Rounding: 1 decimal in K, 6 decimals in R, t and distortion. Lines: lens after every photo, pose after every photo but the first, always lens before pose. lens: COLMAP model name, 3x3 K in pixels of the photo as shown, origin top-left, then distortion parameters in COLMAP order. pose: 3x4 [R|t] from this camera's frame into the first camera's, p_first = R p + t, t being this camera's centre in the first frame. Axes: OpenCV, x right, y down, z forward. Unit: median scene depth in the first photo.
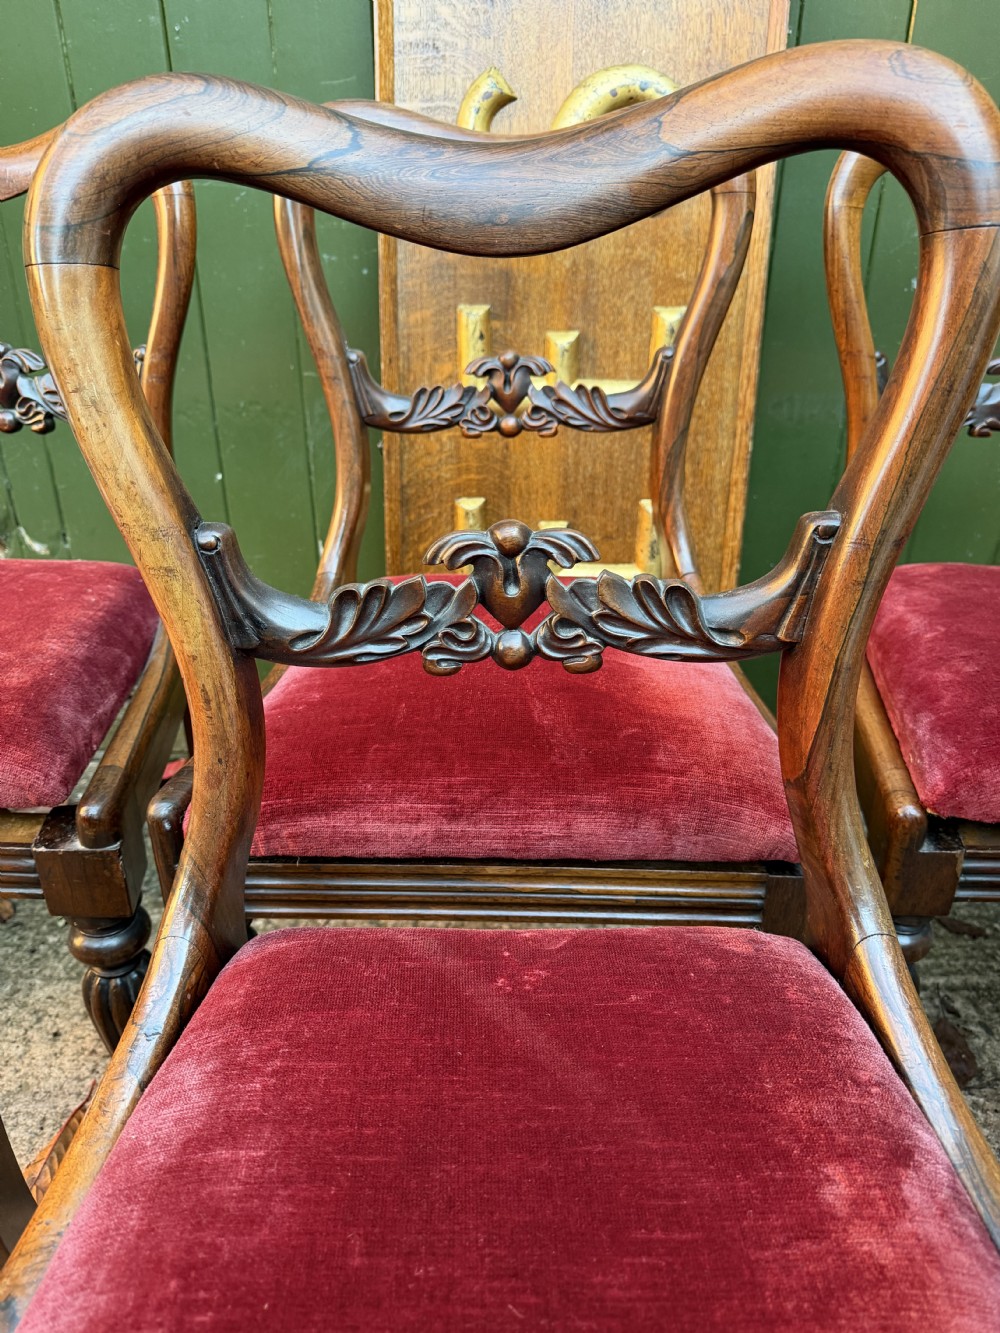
lens RADIAL K [[979.2, 0, 490.9], [0, 979.2, 639.6], [0, 0, 1]] dist [-0.002890, -0.007215]
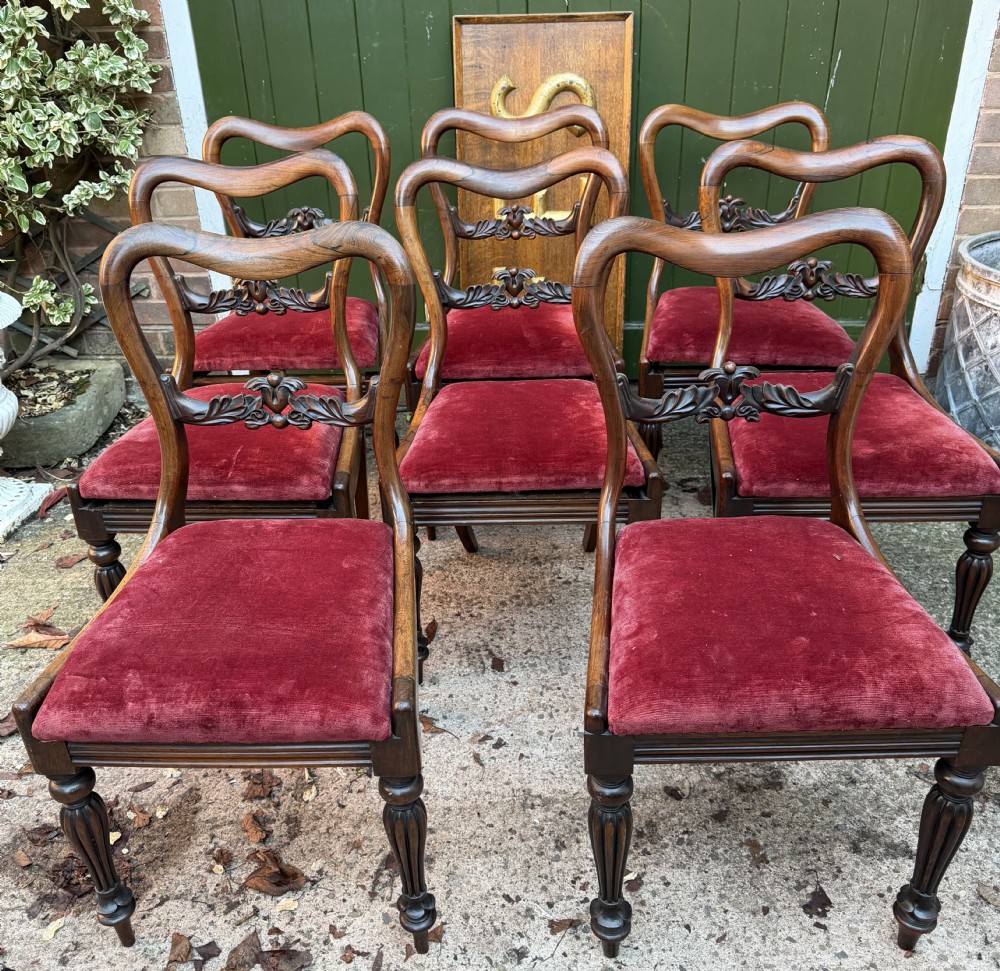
lens RADIAL K [[979.9, 0, 492.5], [0, 979.9, 486.2], [0, 0, 1]] dist [-0.003197, 0.000000]
pose [[0.999466, -0.022089, -0.024089, 0.011340], [0.023511, 0.997895, 0.060443, 0.489563], [0.022703, -0.060977, 0.997881, -2.810762]]
